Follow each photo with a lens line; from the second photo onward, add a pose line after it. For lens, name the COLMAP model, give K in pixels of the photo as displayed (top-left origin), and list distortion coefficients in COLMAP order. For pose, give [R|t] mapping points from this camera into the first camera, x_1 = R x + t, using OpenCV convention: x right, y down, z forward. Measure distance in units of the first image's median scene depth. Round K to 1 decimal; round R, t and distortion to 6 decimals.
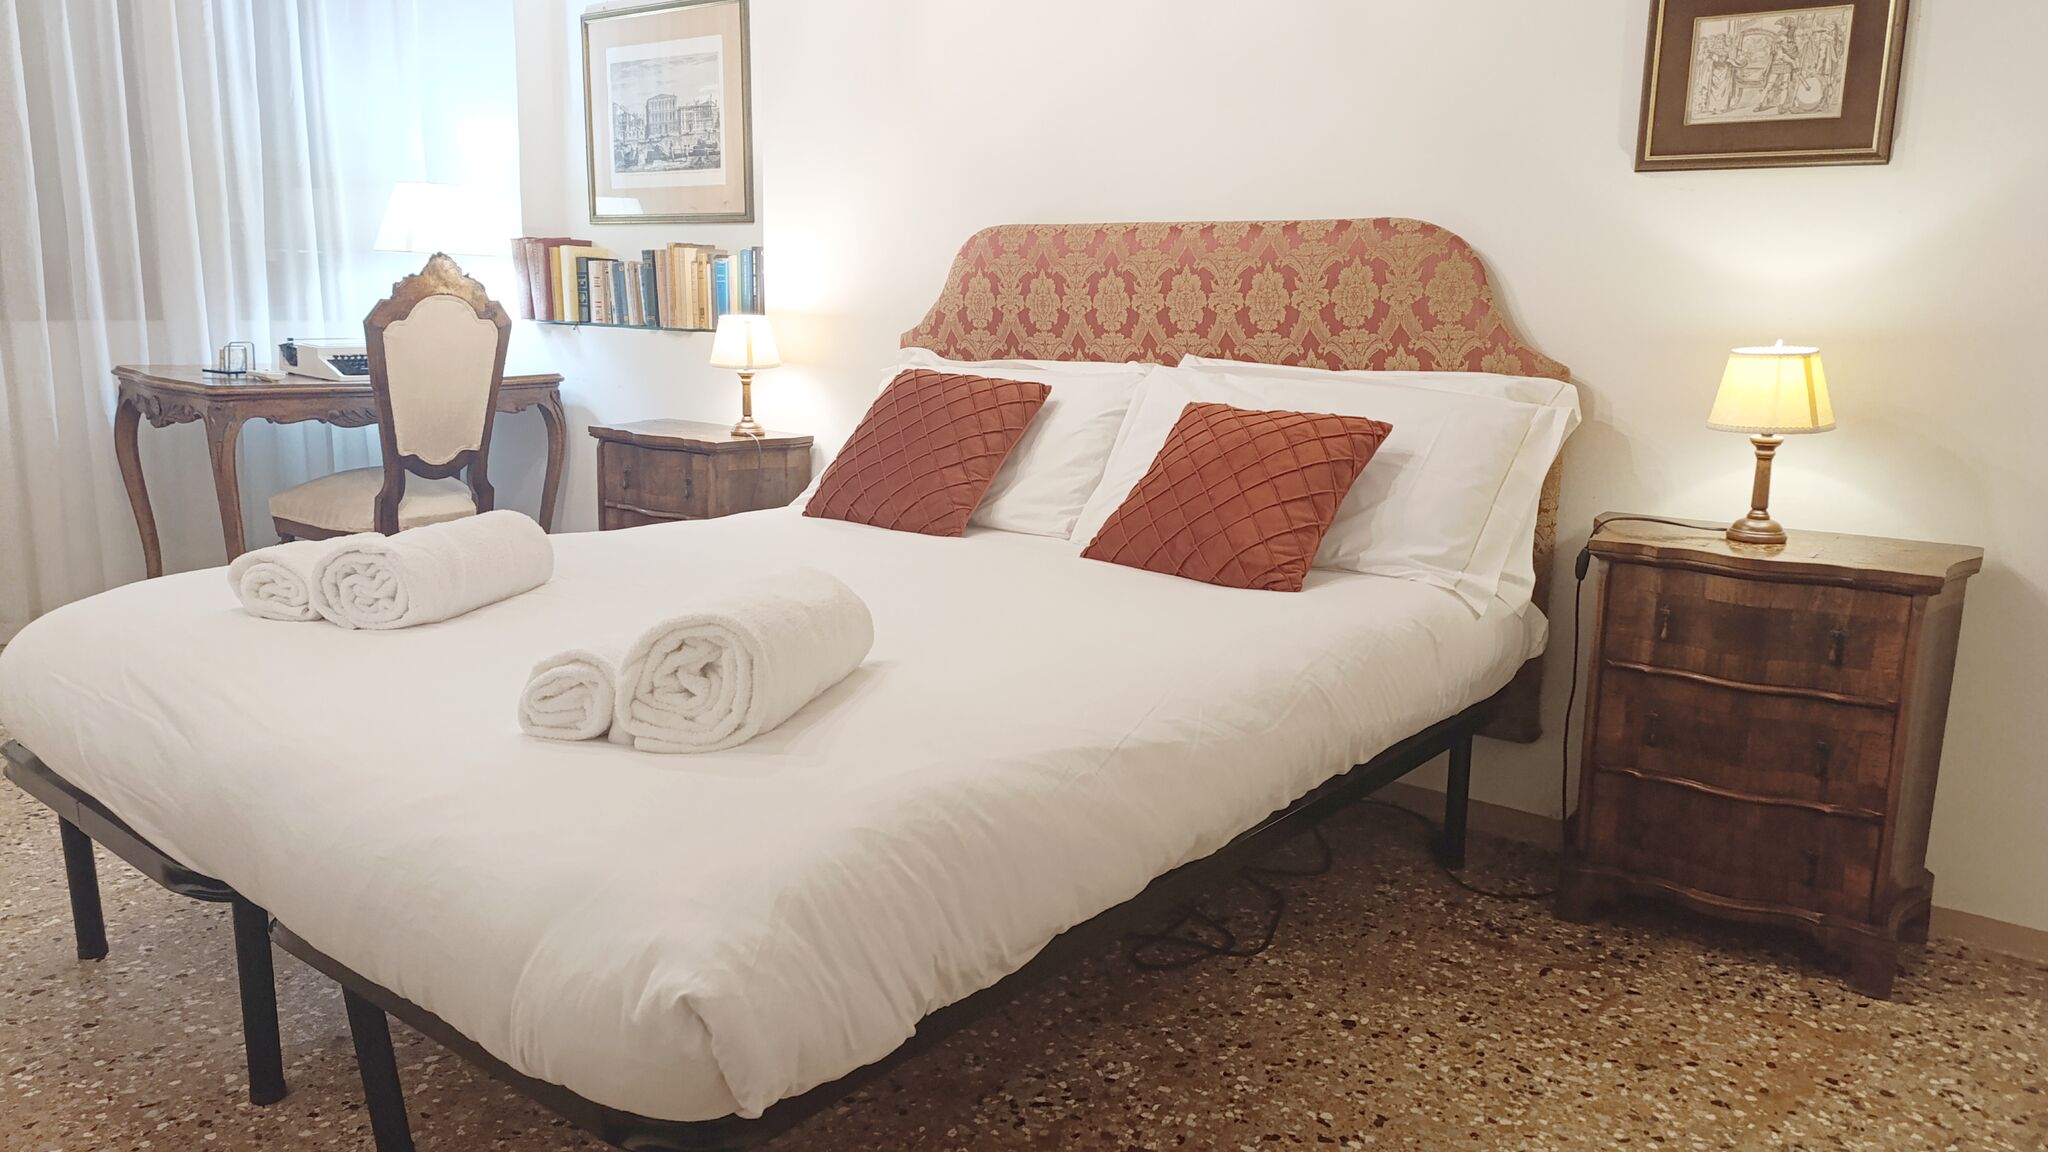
lens RADIAL K [[1398.3, 0, 1025.8], [0, 1398.3, 567.9], [0, 0, 1]] dist [0.051035, -0.061498]
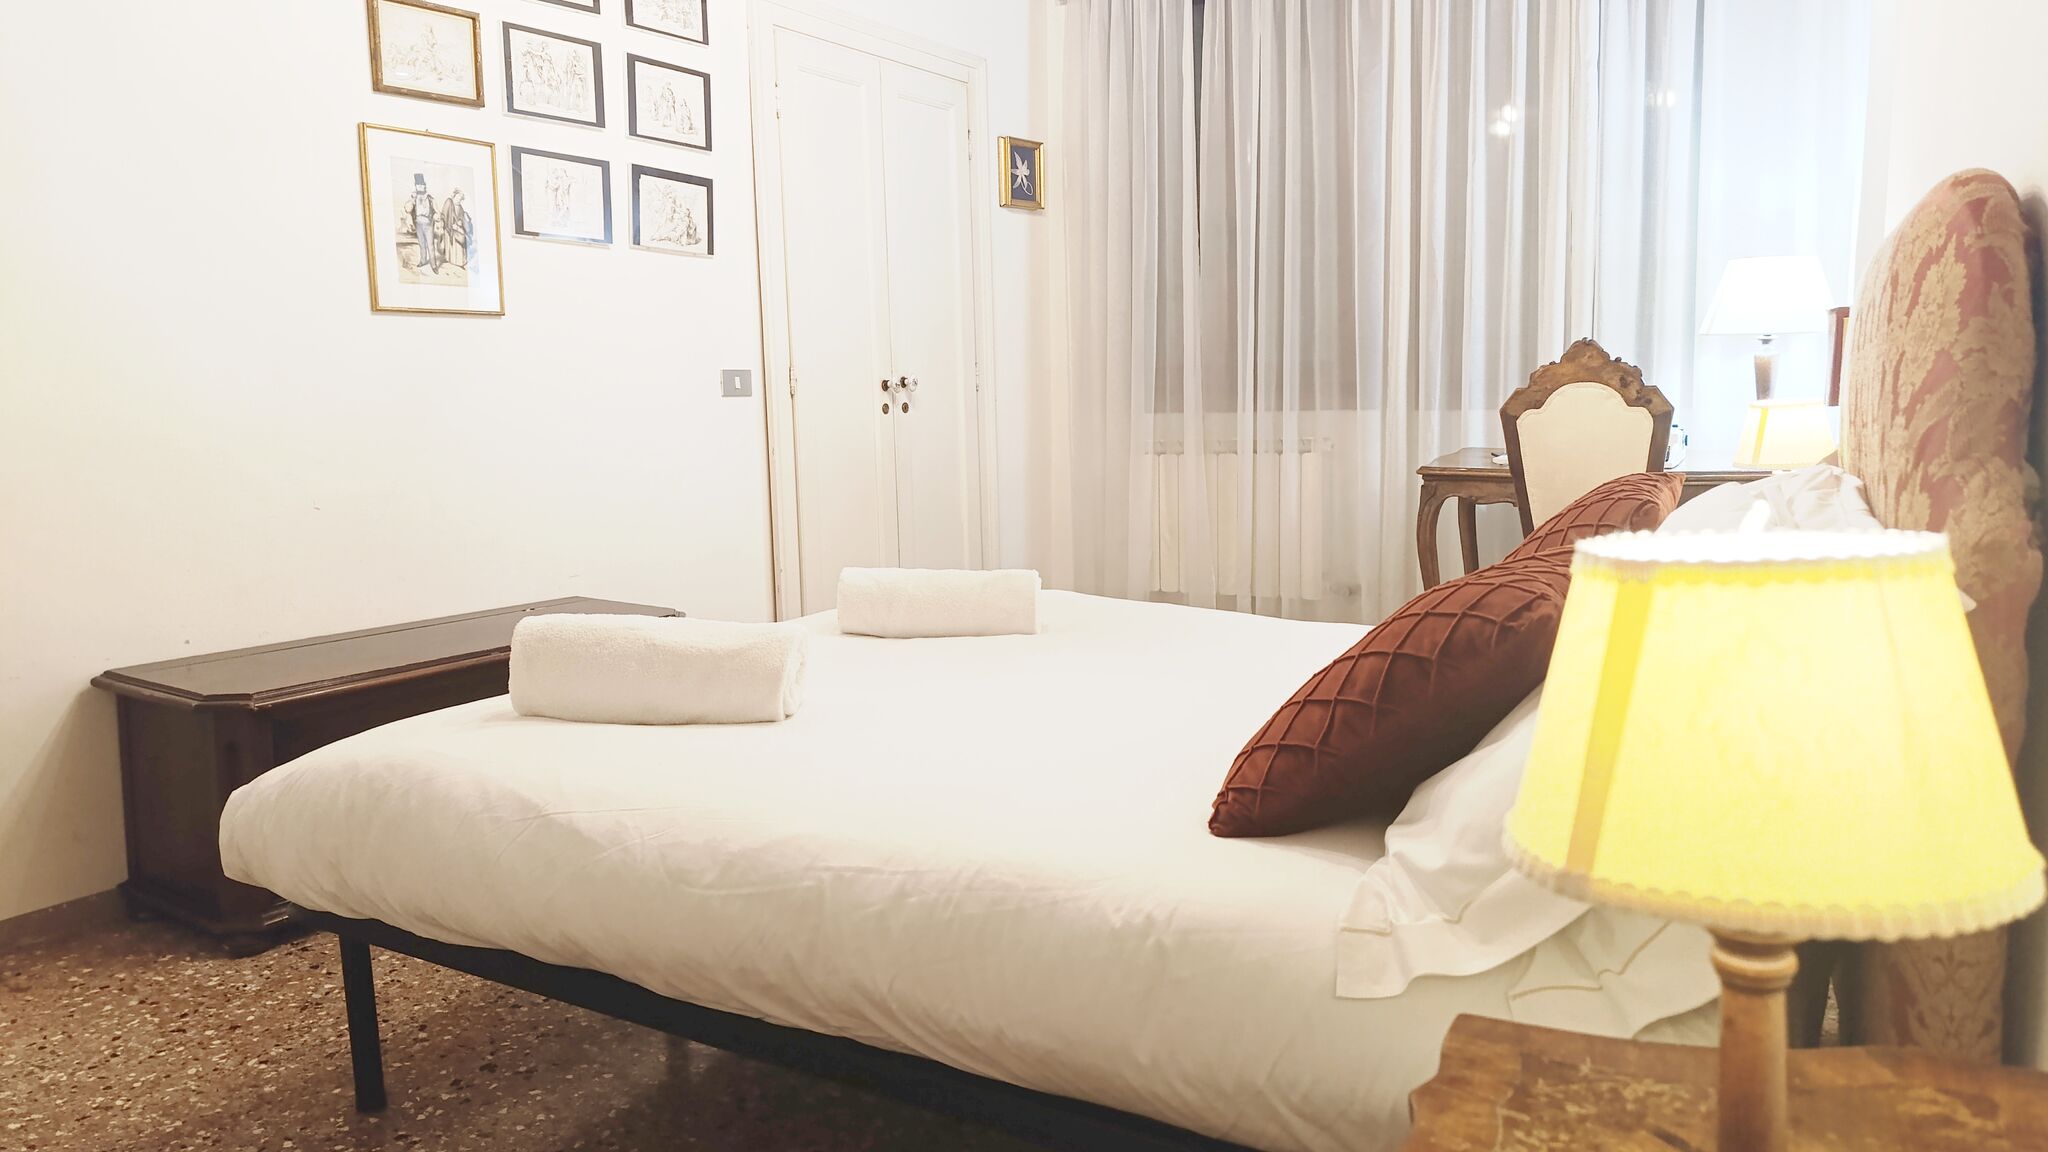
lens RADIAL K [[1398.3, 0, 1035.8], [0, 1398.3, 589.0], [0, 0, 1]] dist [0.051035, -0.061498]
pose [[0.147568, 0.119992, -0.981746, 0.491748], [-0.163892, 0.981857, 0.095371, -0.085951], [0.975378, 0.146826, 0.164557, 0.501632]]
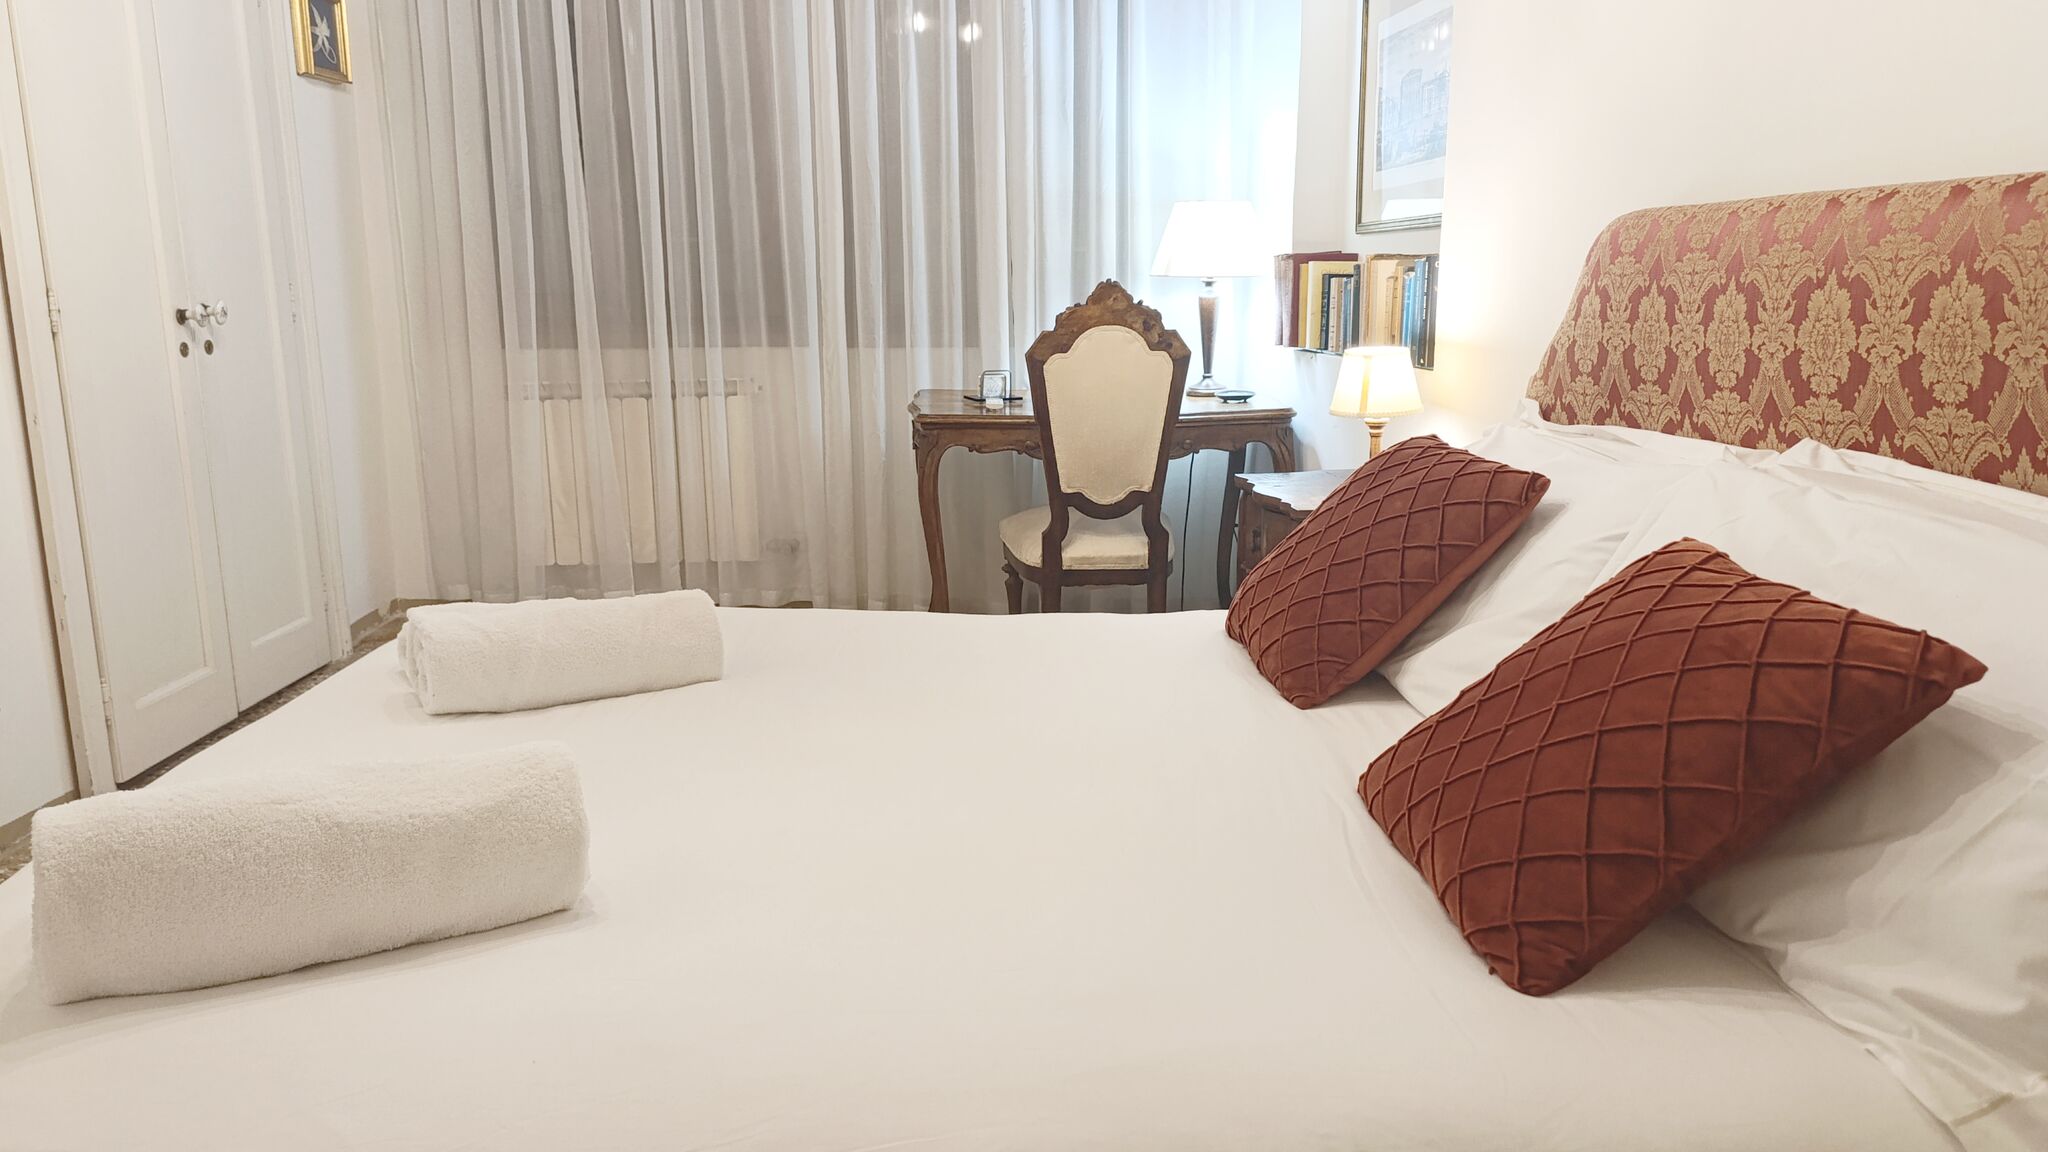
lens RADIAL K [[1398.3, 0, 1036.4], [0, 1398.3, 571.1], [0, 0, 1]] dist [0.051035, -0.061498]
pose [[0.667957, 0.123721, -0.733844, 0.256095], [-0.120517, 0.991051, 0.057388, -0.080121], [0.734377, 0.050107, 0.676890, 0.346849]]
